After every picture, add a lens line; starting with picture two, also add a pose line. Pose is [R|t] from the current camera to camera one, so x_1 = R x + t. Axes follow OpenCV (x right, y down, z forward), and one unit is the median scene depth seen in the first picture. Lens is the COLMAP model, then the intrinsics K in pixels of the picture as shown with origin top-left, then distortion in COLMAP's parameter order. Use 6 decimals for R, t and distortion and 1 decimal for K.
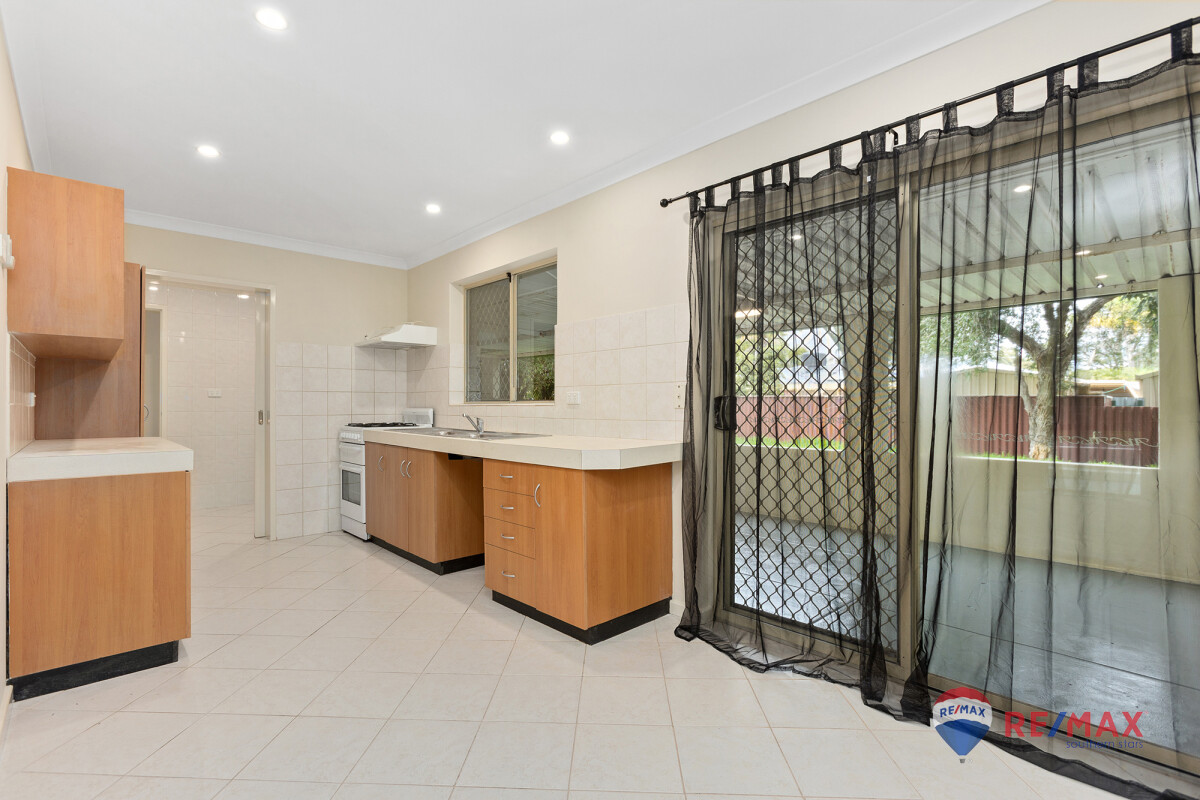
lens RADIAL K [[541.8, 0, 604.1], [0, 541.8, 399.1], [0, 0, 1]] dist [-0.001286, 0.000155]
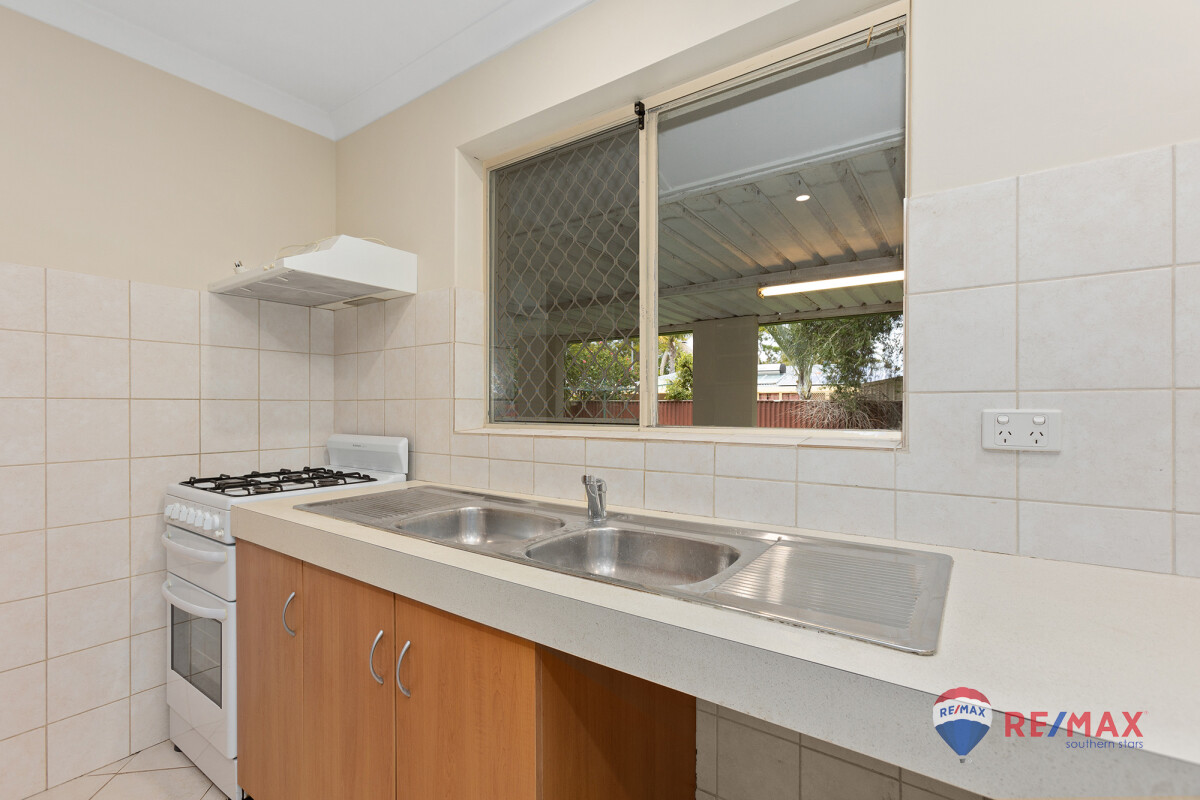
lens RADIAL K [[541.8, 0, 604.1], [0, 541.8, 399.1], [0, 0, 1]] dist [-0.001286, 0.000155]
pose [[0.980539, 0.002239, 0.196310, -0.250612], [-0.001970, 0.999997, -0.001567, -0.013411], [-0.196313, 0.001150, 0.980541, 0.548962]]
